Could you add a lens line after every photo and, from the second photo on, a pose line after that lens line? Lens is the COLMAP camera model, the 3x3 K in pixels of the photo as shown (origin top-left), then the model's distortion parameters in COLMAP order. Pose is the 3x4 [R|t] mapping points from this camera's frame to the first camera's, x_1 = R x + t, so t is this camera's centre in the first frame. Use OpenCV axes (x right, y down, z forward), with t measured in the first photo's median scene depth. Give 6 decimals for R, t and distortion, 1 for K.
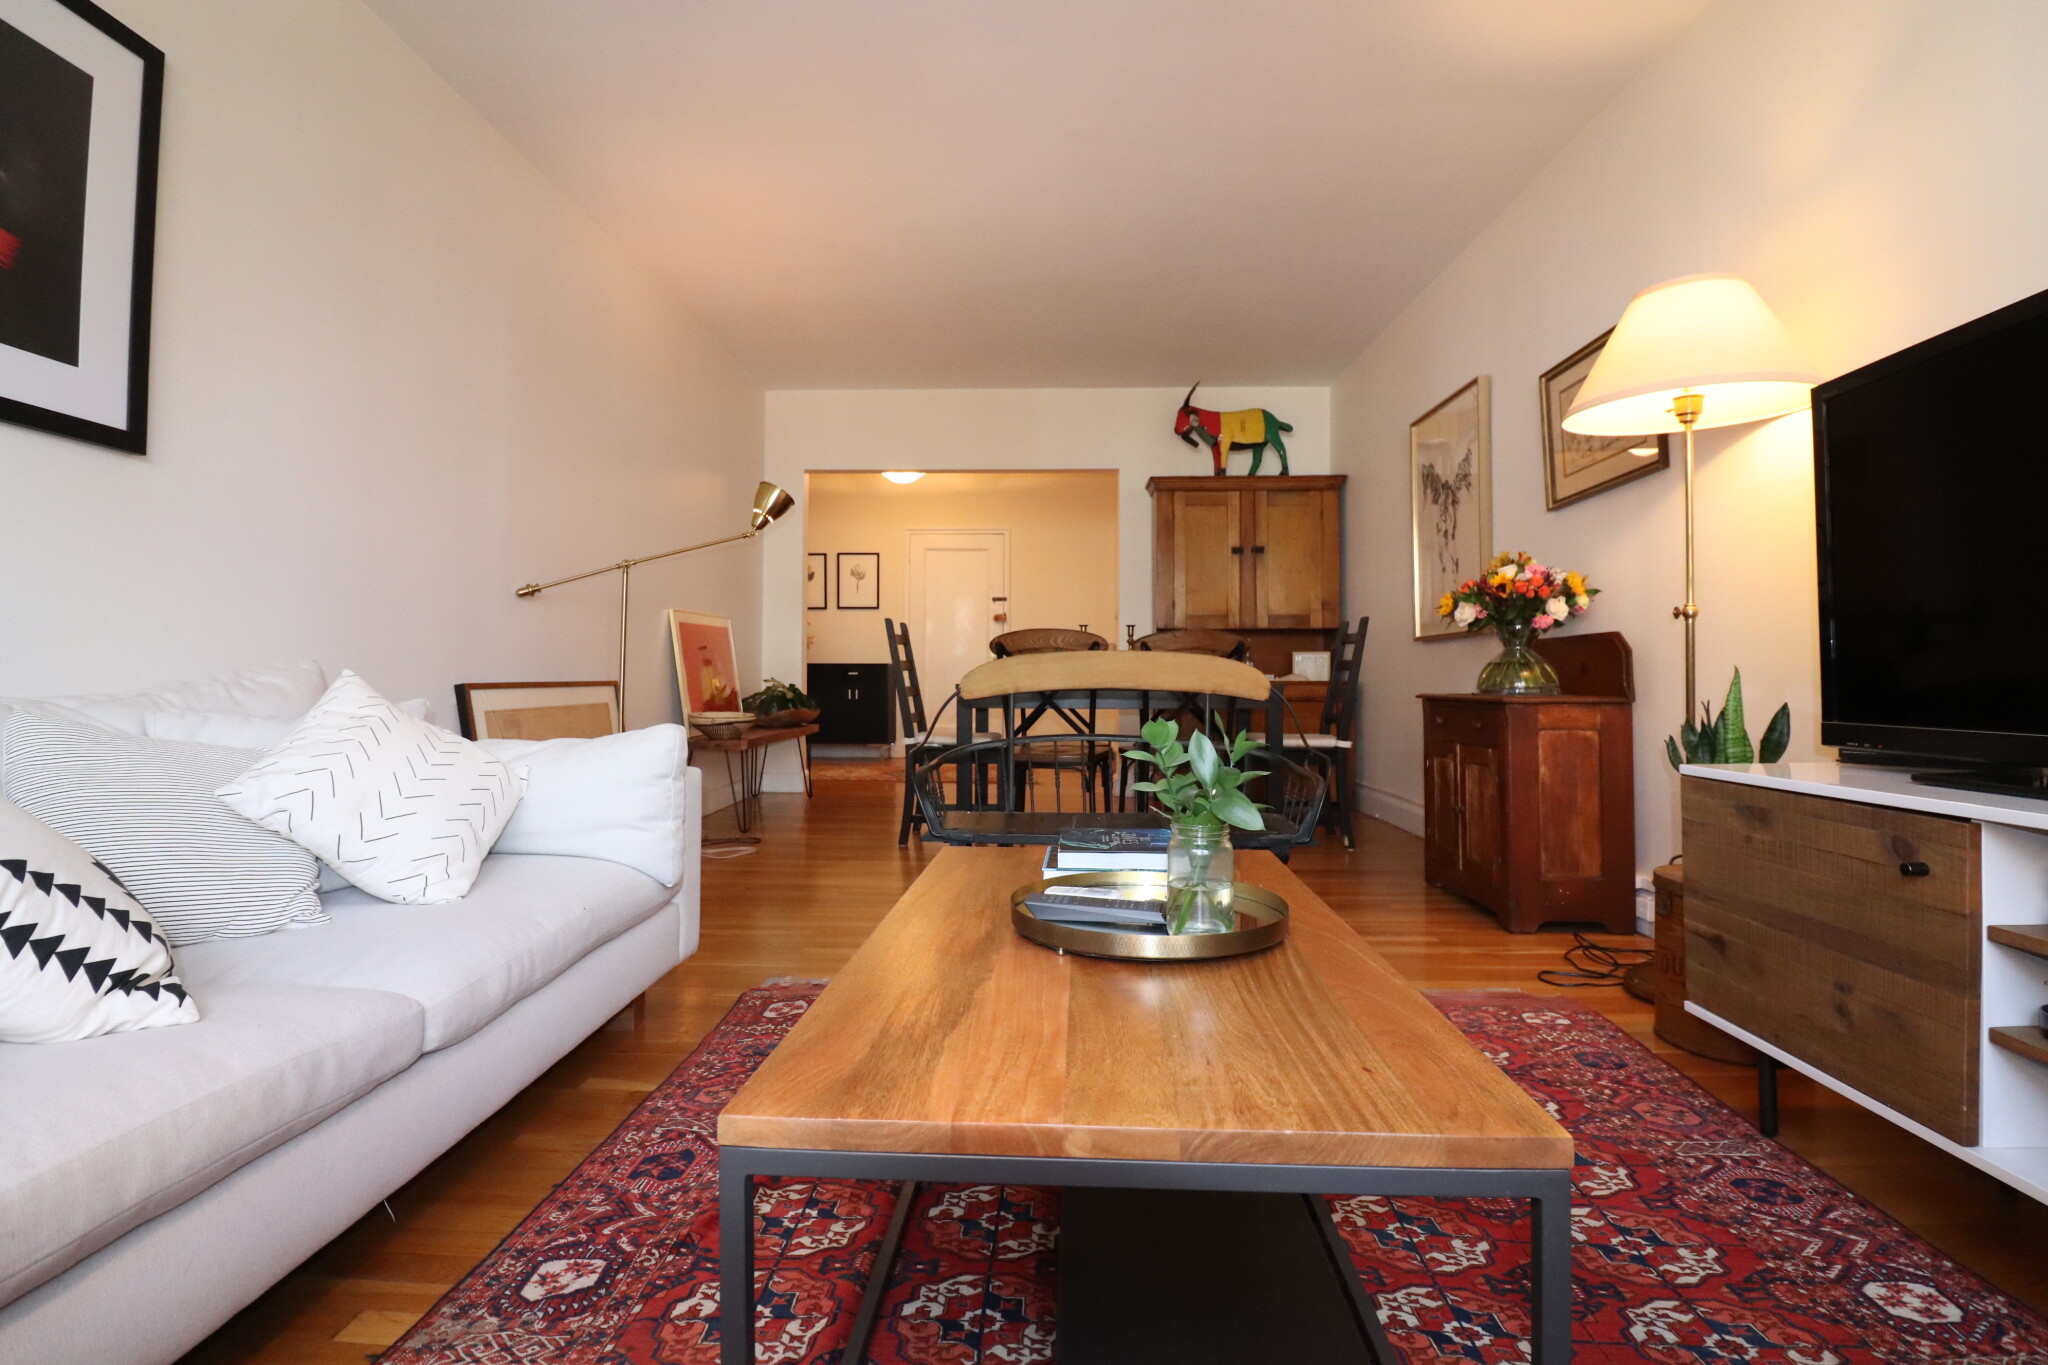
lens RADIAL K [[949.2, 0, 1015.2], [0, 949.2, 641.2], [0, 0, 1]] dist [-0.010481, -0.002448]
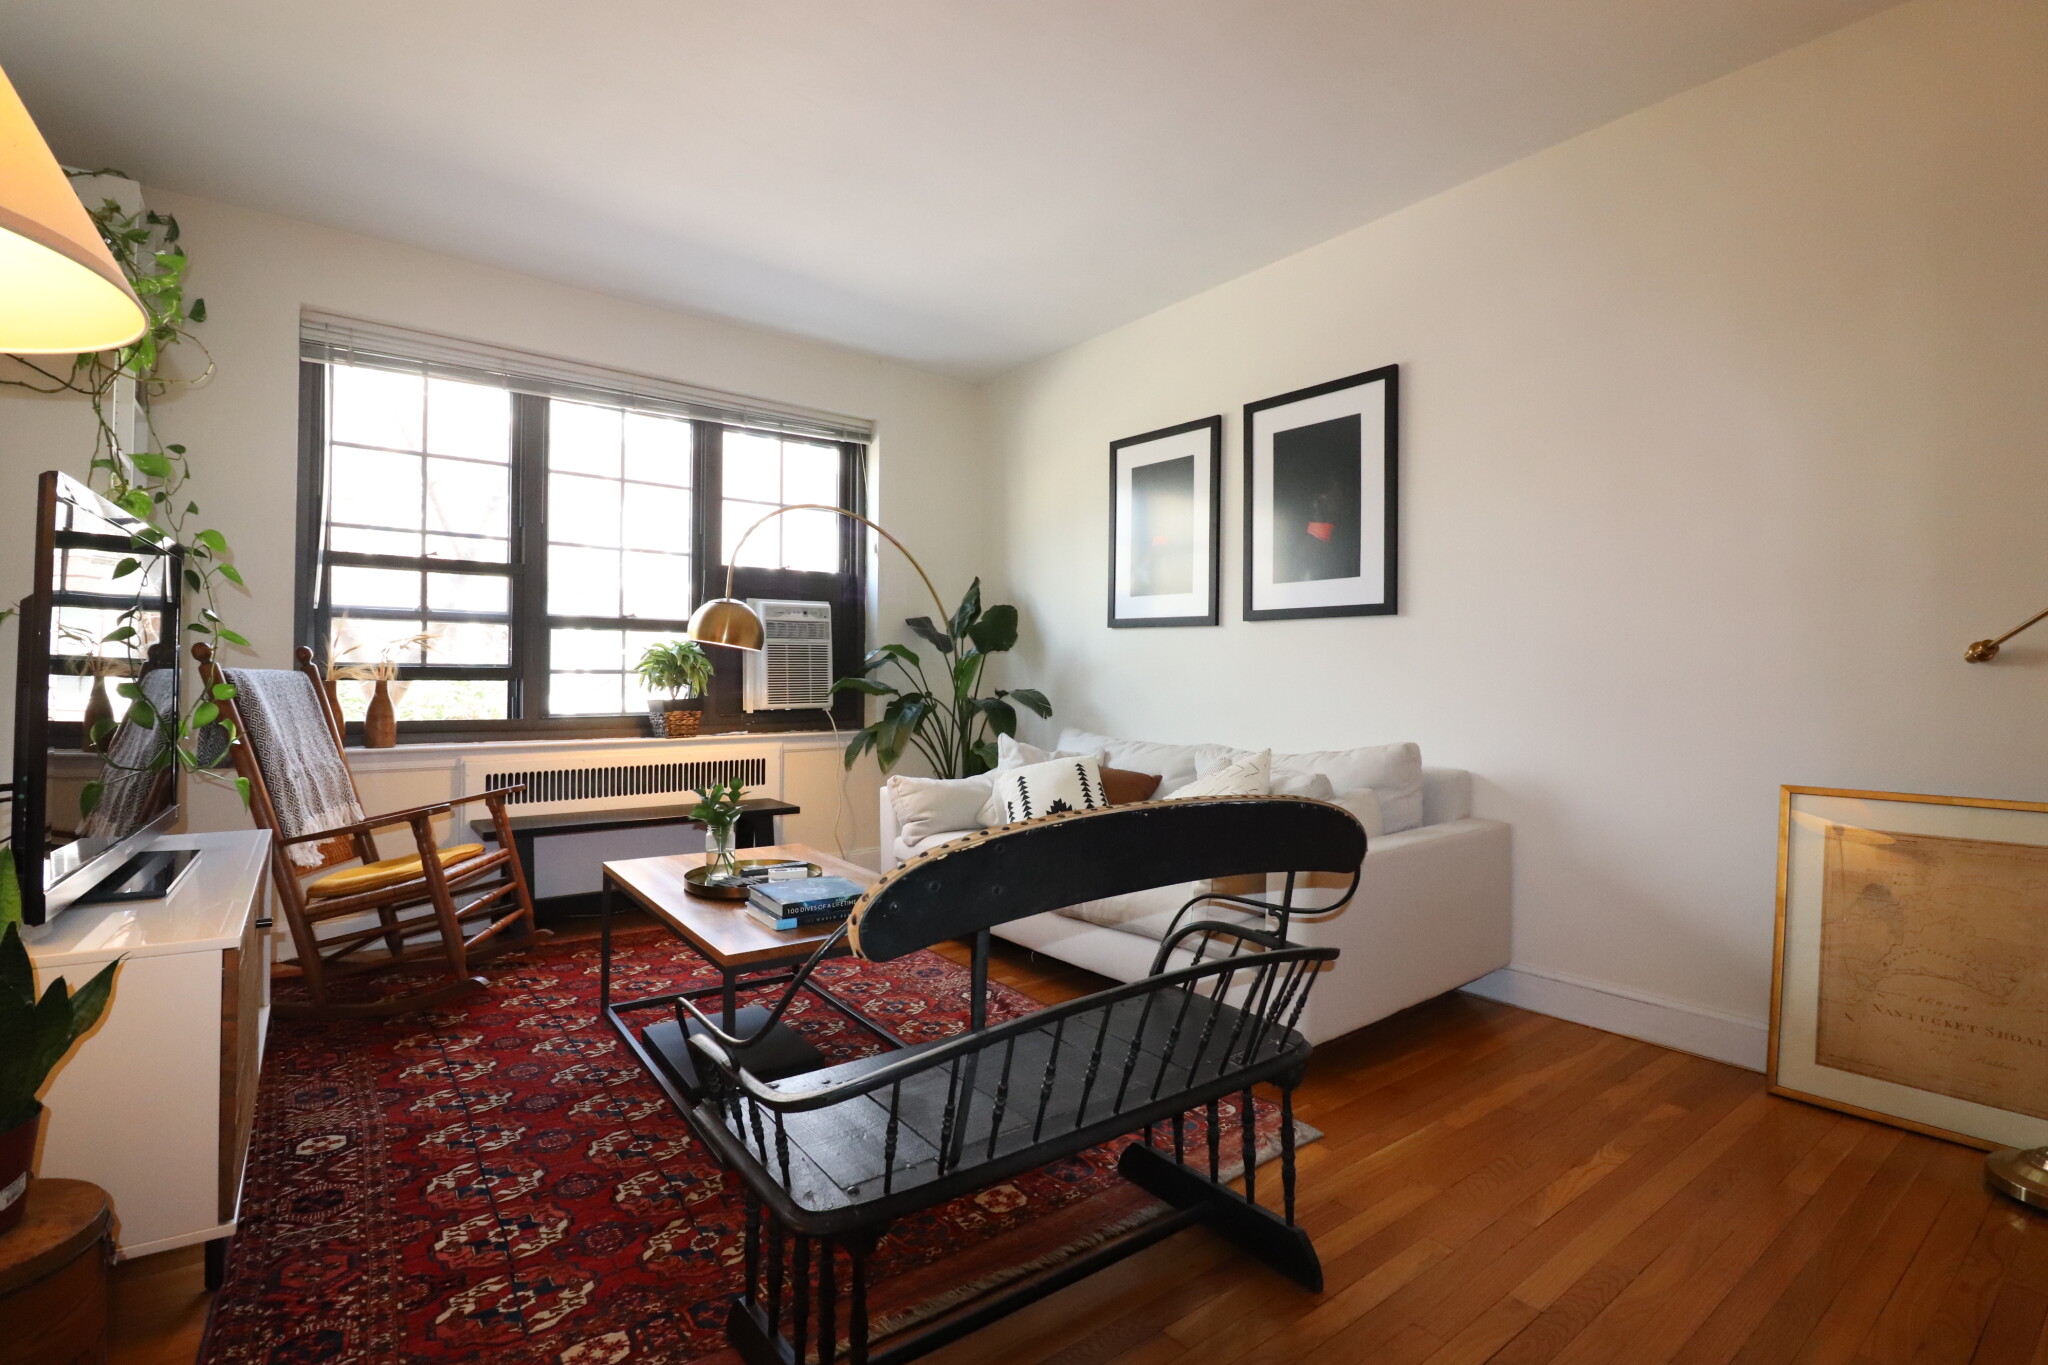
lens RADIAL K [[949.2, 0, 1031.7], [0, 949.2, 677.3], [0, 0, 1]] dist [-0.010481, -0.002448]
pose [[-0.763405, -0.007424, -0.645878, 0.956768], [0.017297, 0.999340, -0.031931, -0.070908], [0.645689, -0.035548, -0.762773, 2.820972]]
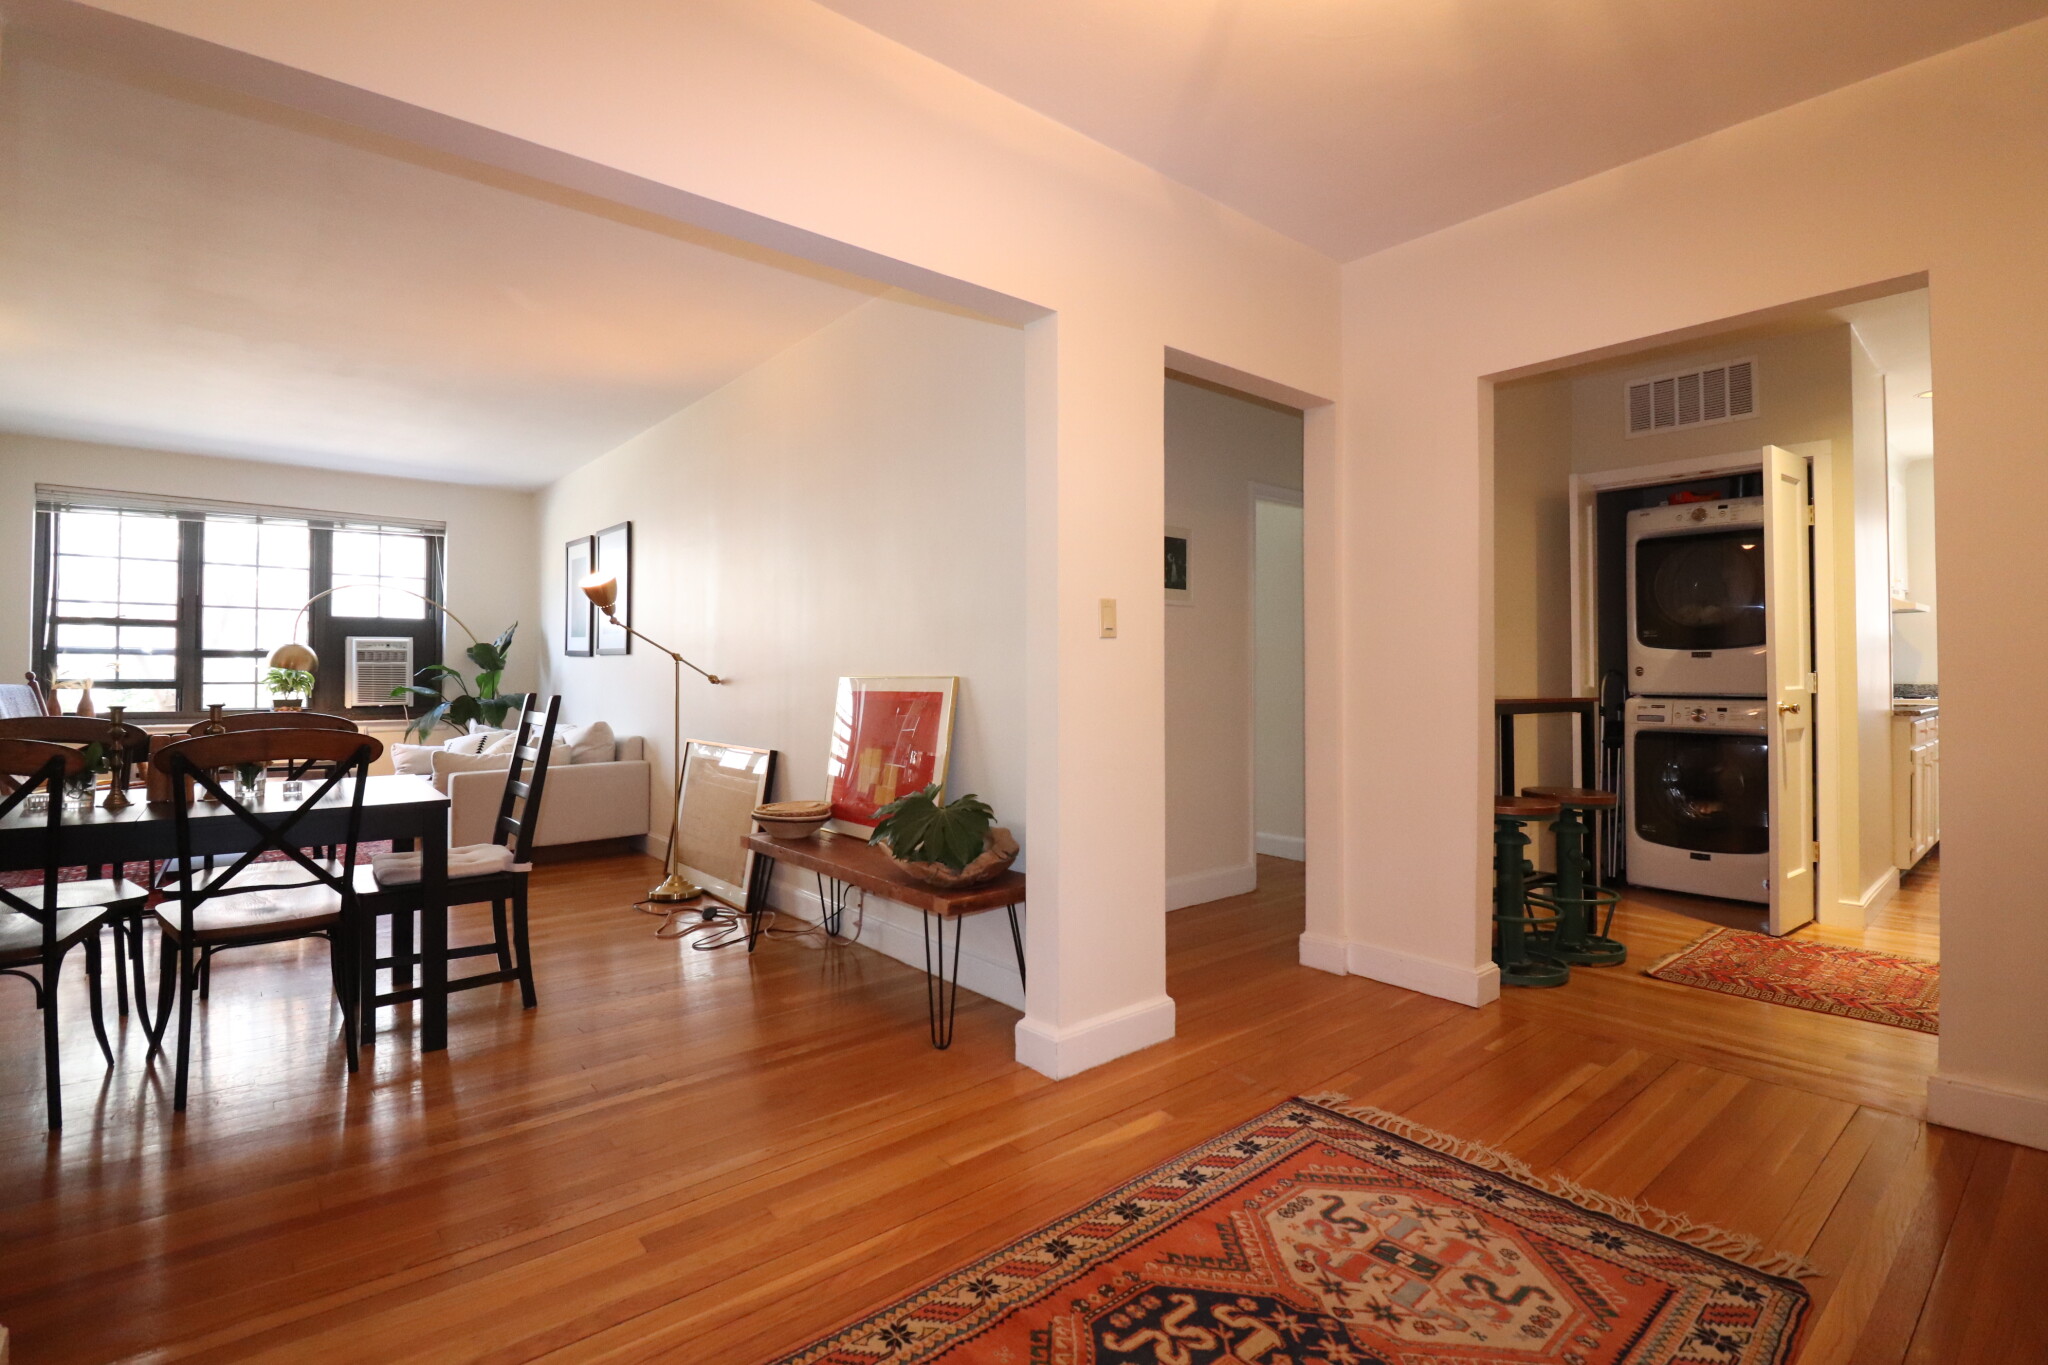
lens RADIAL K [[949.2, 0, 1013.0], [0, 949.2, 661.2], [0, 0, 1]] dist [-0.010481, -0.002448]
pose [[-0.734423, -0.017129, -0.678476, 0.397118], [0.022135, 0.998545, -0.049169, 0.017558], [0.678331, -0.051129, -0.732975, 6.304567]]
